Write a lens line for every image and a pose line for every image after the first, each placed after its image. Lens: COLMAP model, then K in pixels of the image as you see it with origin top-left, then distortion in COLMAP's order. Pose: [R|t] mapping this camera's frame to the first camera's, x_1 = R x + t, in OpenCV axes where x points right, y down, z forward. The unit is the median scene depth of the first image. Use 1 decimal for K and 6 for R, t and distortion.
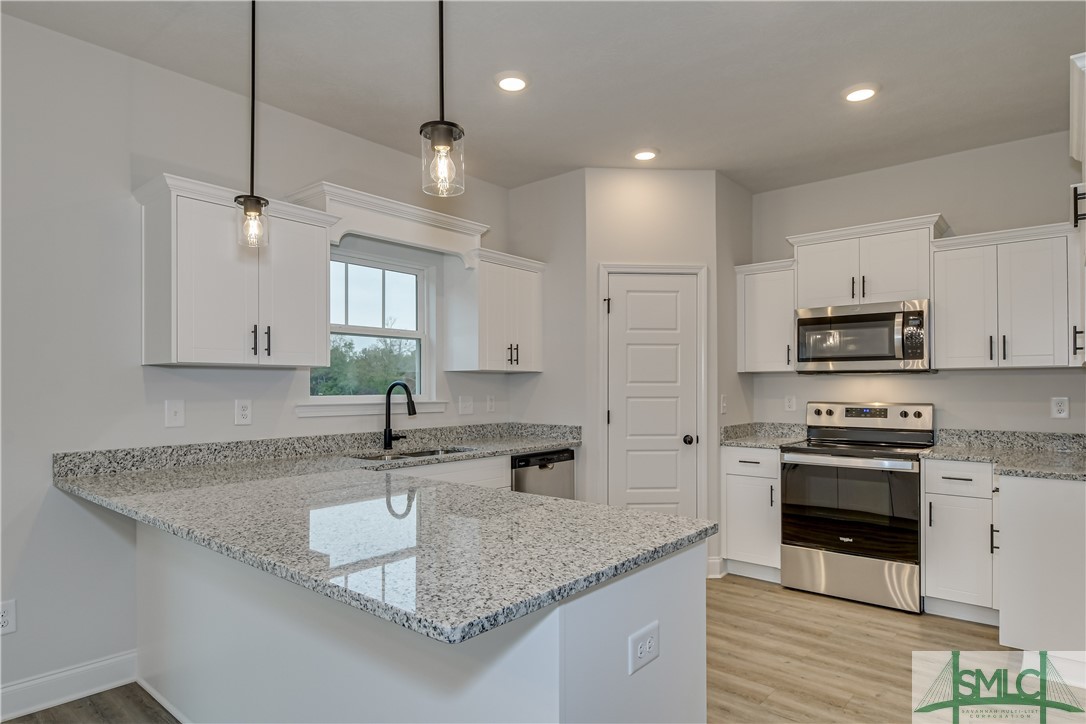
lens RADIAL K [[616.7, 0, 540.3], [0, 616.7, 380.7], [0, 0, 1]] dist [0.014470, -0.000498]
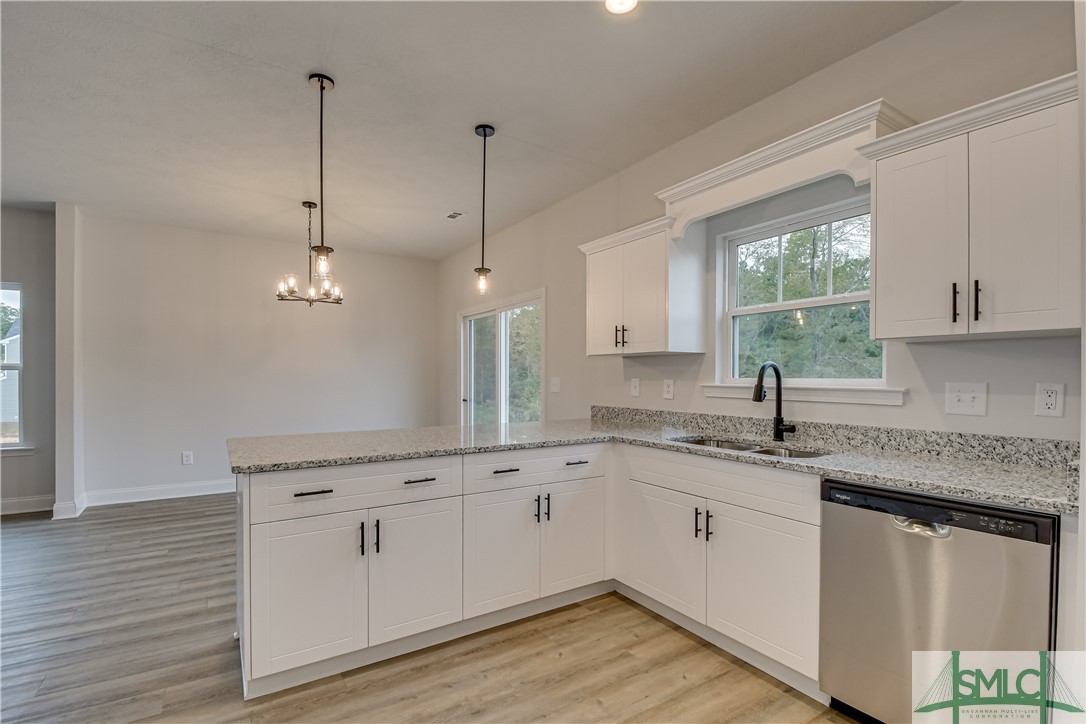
lens RADIAL K [[510.9, 0, 536.3], [0, 510.9, 380.0], [0, 0, 1]] dist [0.002314, -0.015707]
pose [[-0.295035, 0.009788, -0.955436, 0.501230], [0.009333, 0.999929, 0.007361, 0.016819], [0.955441, -0.006746, -0.295105, 0.838710]]
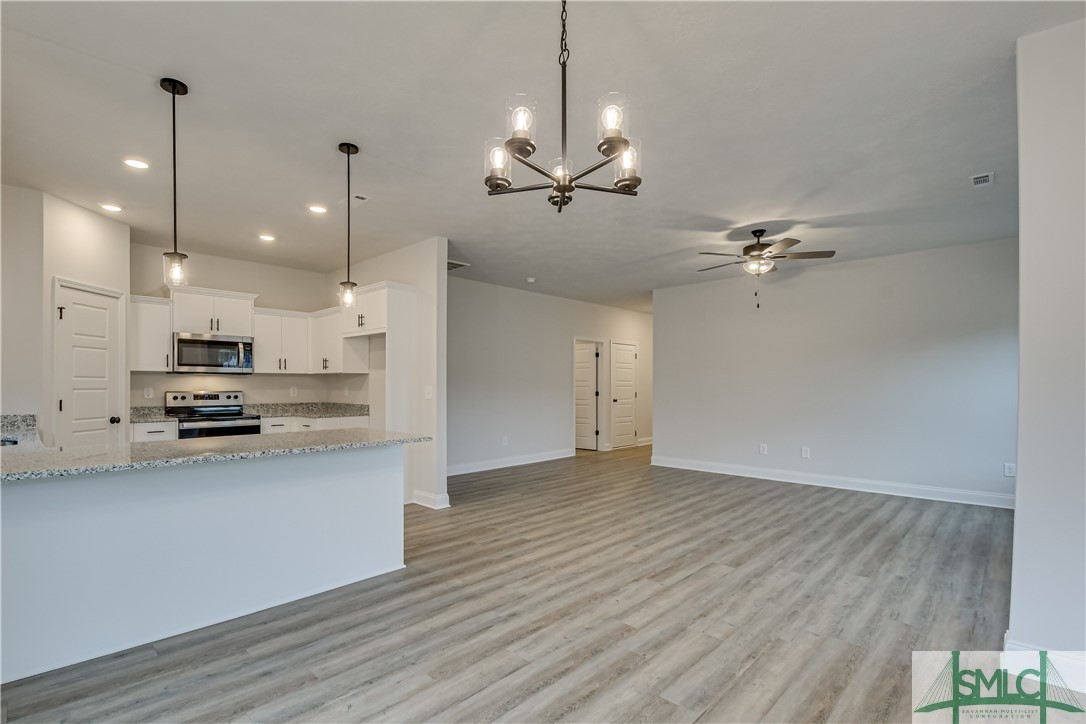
lens RADIAL K [[501.0, 0, 542.2], [0, 501.0, 385.9], [0, 0, 1]] dist [0.004167, -0.015134]
pose [[0.046427, -0.000559, 0.998922, -0.856168], [-0.012028, 0.999927, 0.001119, 0.008720], [-0.998849, -0.012067, 0.046417, 0.015457]]
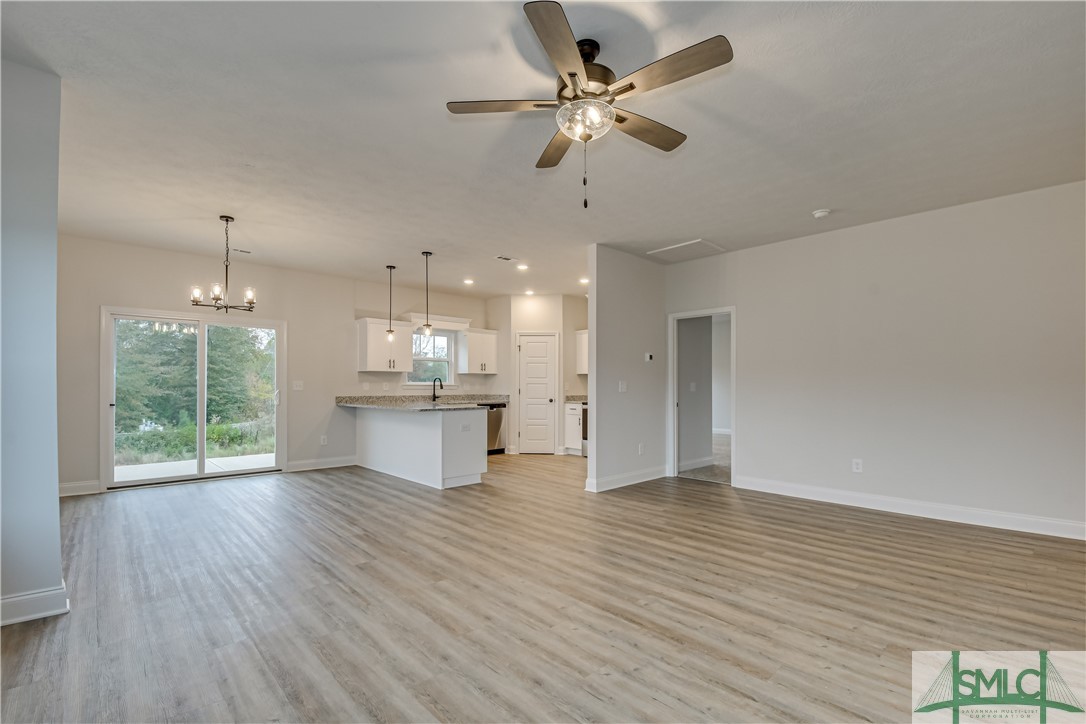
lens RADIAL K [[489.1, 0, 545.8], [0, 489.1, 383.7], [0, 0, 1]] dist [-0.003074, -0.000711]
pose [[0.994545, 0.004896, -0.104190, 0.456473], [-0.004388, 0.999977, 0.005106, 0.016586], [0.104212, -0.004621, 0.994544, -1.077608]]
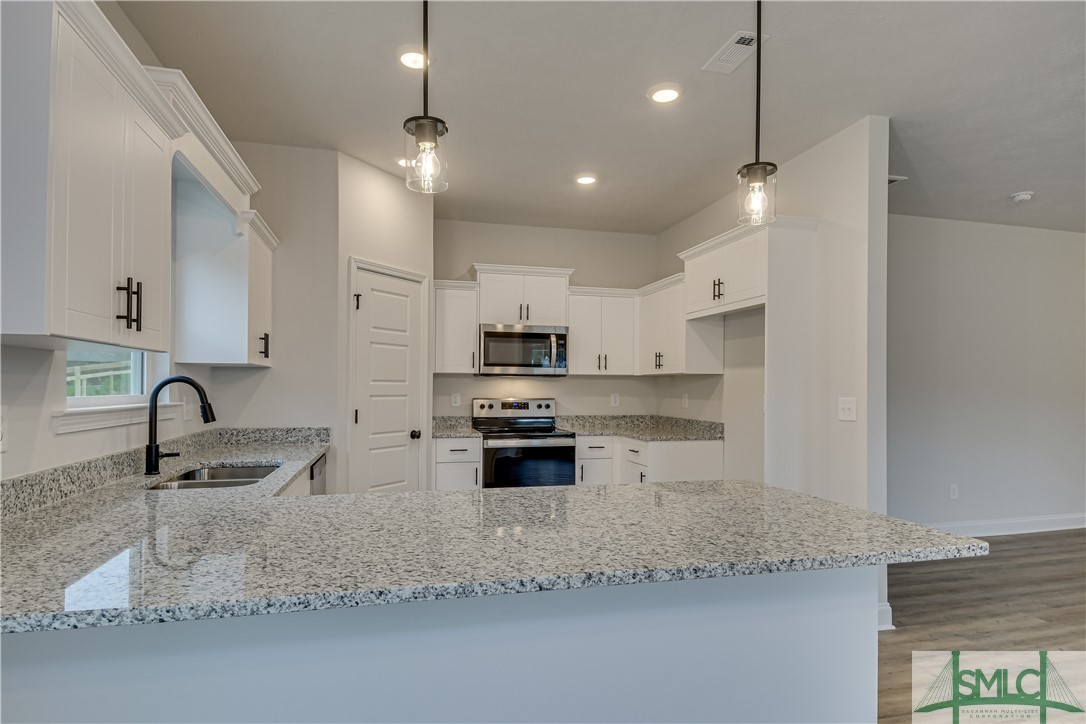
lens RADIAL K [[582.1, 0, 542.8], [0, 582.1, 376.8], [0, 0, 1]] dist [0.023339, 0.000038]
pose [[0.574713, 0.018701, 0.818141, -0.495535], [-0.016336, 0.999802, -0.011378, 0.002491], [-0.818192, -0.006826, 0.574905, 0.245867]]
